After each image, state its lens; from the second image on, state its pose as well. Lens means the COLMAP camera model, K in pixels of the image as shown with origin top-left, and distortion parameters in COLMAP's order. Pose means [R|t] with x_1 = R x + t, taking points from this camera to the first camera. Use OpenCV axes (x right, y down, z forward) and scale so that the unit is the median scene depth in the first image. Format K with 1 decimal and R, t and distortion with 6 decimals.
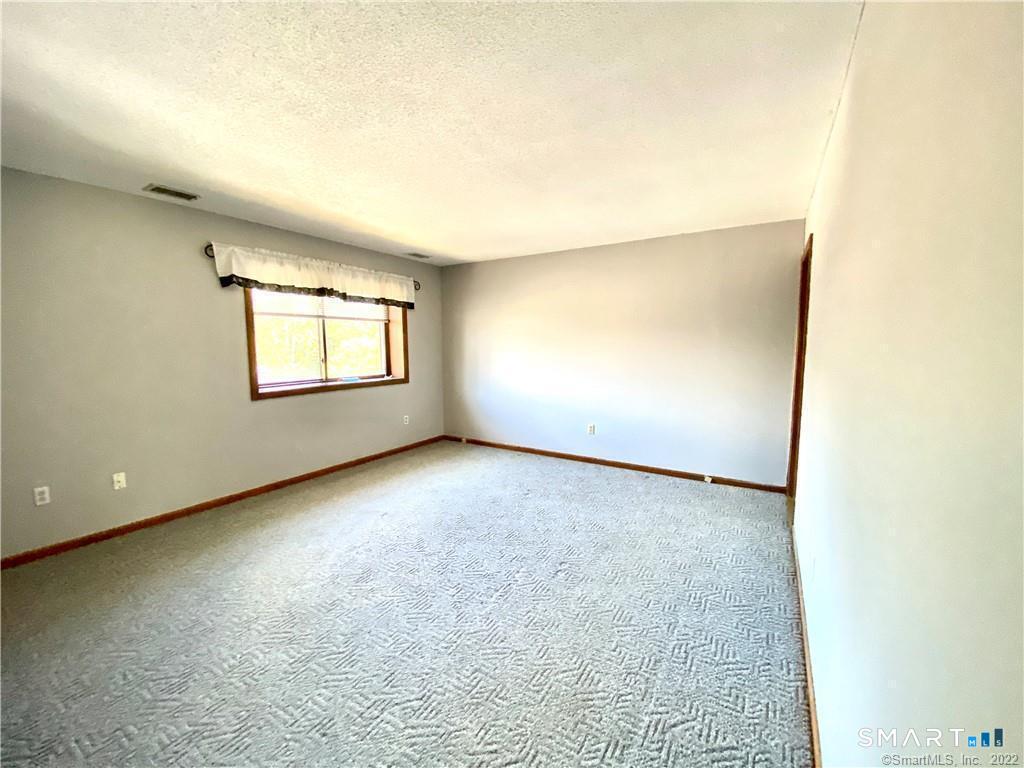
lens RADIAL K [[431.2, 0, 516.7], [0, 431.2, 384.8], [0, 0, 1]] dist [0.031986, -0.024053]
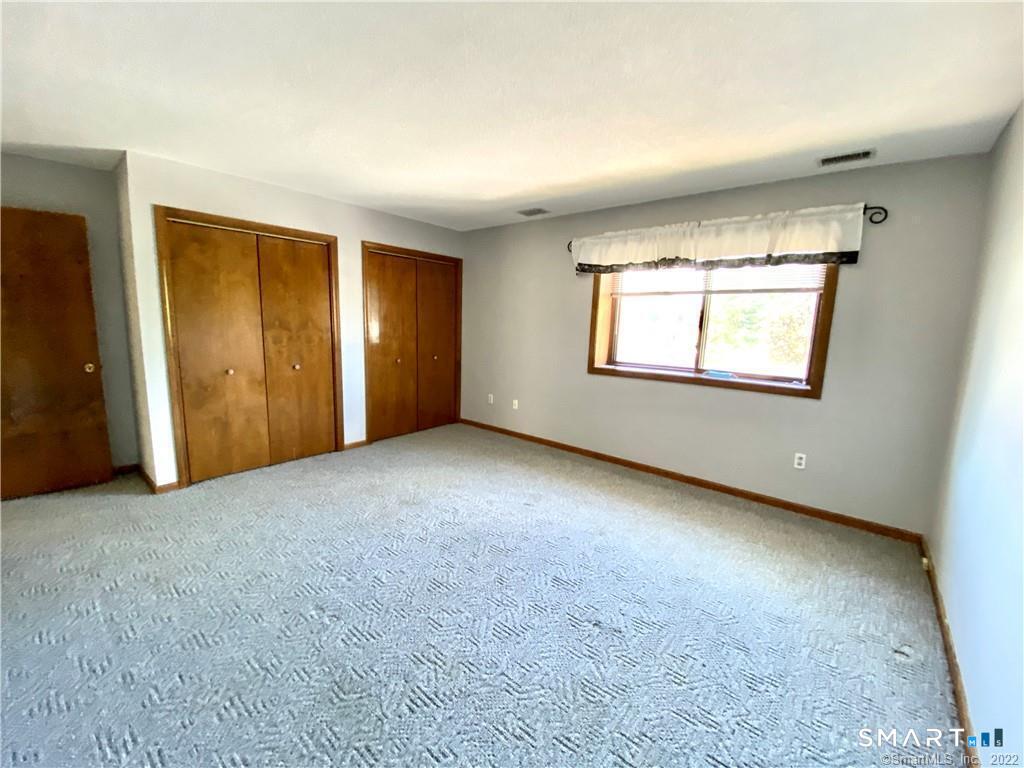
lens RADIAL K [[431.2, 0, 516.7], [0, 431.2, 384.8], [0, 0, 1]] dist [0.031986, -0.024053]
pose [[-0.189458, 0.147538, -0.970741, 0.451850], [-0.118331, 0.978010, 0.171737, -0.090142], [0.974732, 0.147405, -0.167834, 0.869451]]
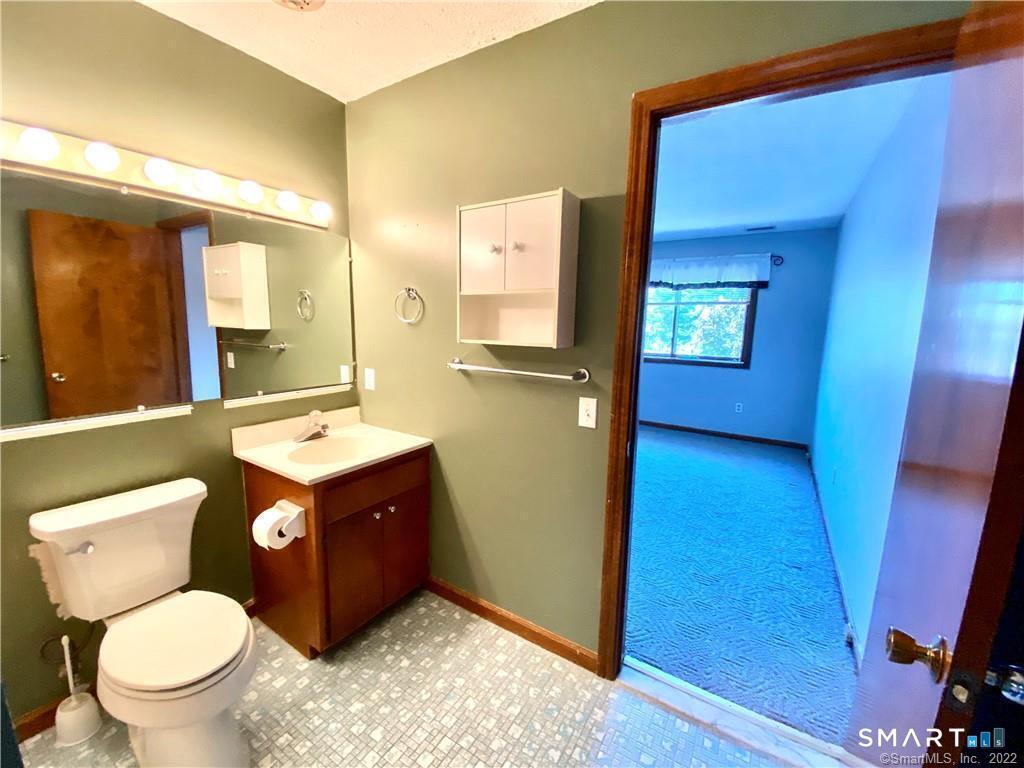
lens RADIAL K [[431.2, 0, 516.7], [0, 431.2, 384.8], [0, 0, 1]] dist [0.031986, -0.024053]
pose [[-0.060962, 0.150128, -0.986785, 0.863709], [-0.111301, 0.981436, 0.156190, -0.076083], [0.991915, 0.119352, -0.043120, 0.672803]]
